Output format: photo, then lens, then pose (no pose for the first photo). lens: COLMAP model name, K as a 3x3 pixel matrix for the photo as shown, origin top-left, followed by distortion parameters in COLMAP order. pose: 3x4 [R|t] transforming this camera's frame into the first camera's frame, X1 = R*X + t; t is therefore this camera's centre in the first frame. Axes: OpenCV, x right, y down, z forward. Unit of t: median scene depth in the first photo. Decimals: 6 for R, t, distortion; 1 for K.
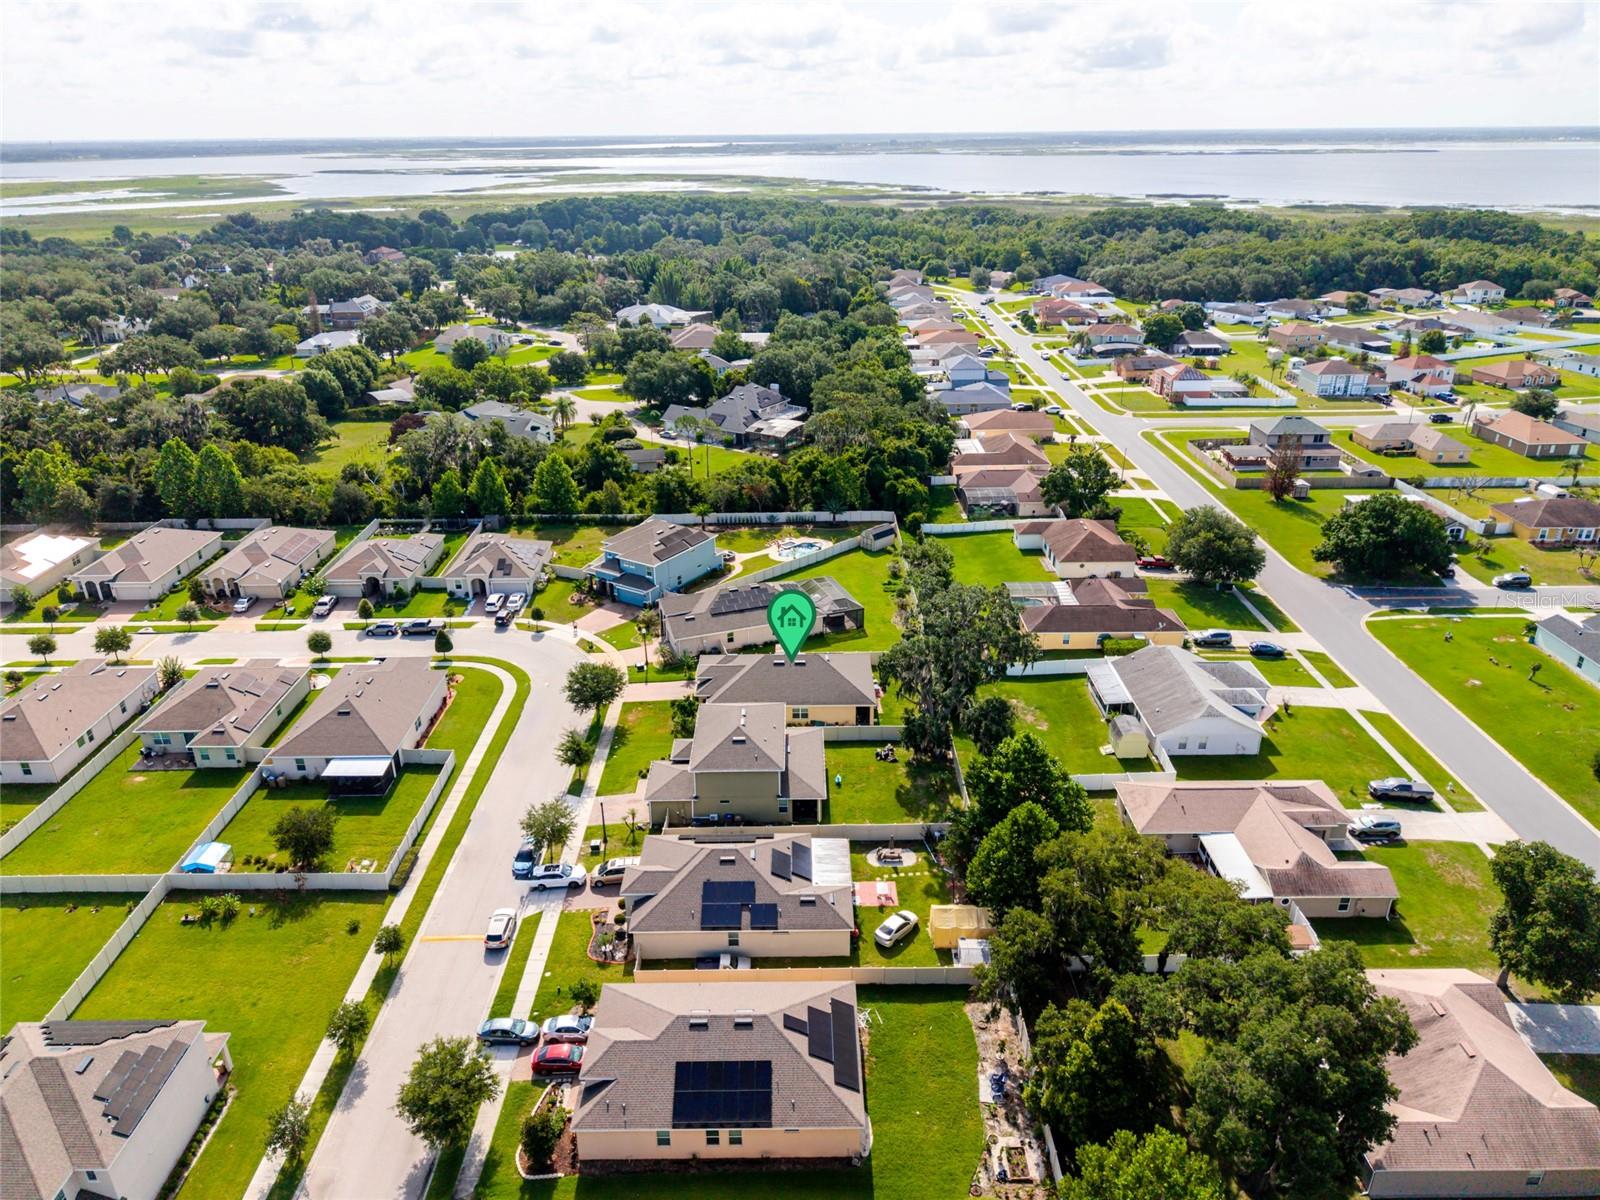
lens RADIAL K [[1064.1, 0, 800.0], [0, 1064.1, 600.0], [0, 0, 1]] dist [0.072915, -0.103987]
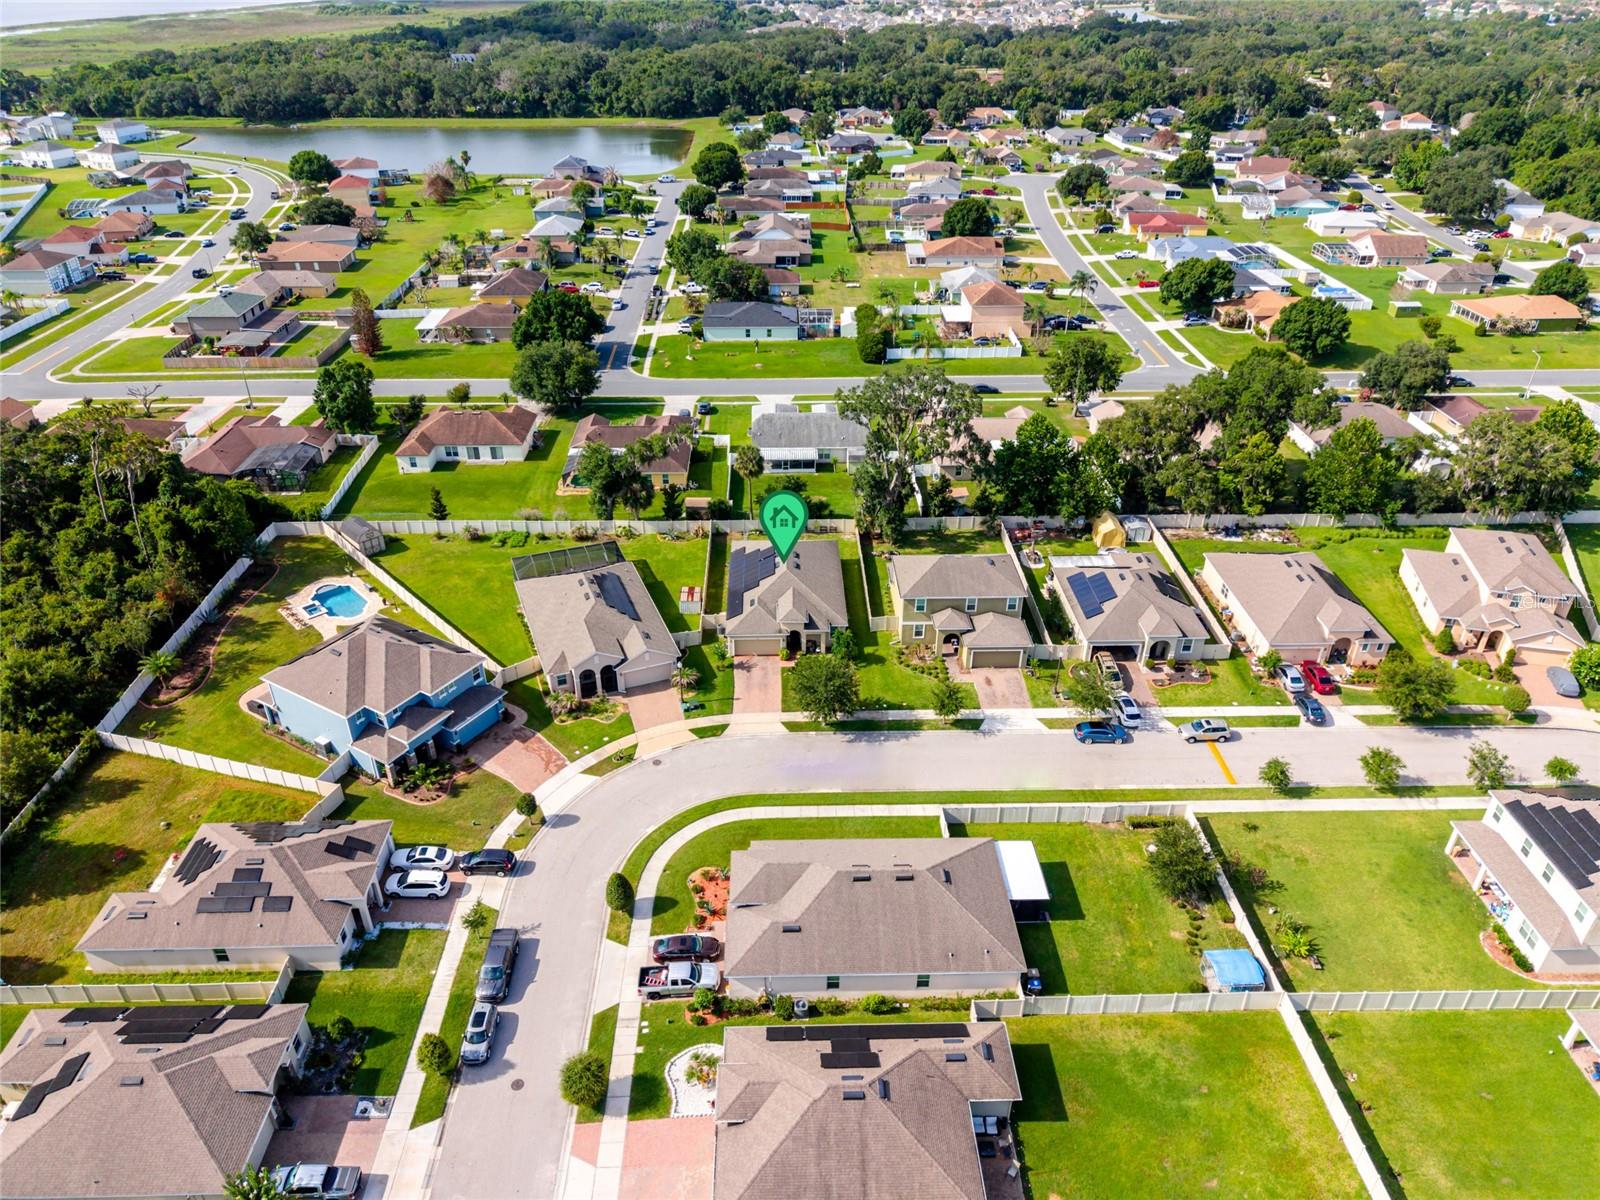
lens RADIAL K [[1064.1, 0, 800.0], [0, 1064.1, 600.0], [0, 0, 1]] dist [0.072915, -0.103987]
pose [[-0.021522, -0.511756, 0.858861, -0.714720], [0.395774, 0.784521, 0.477378, -0.310235], [-0.918096, 0.350189, 0.185655, 0.694457]]
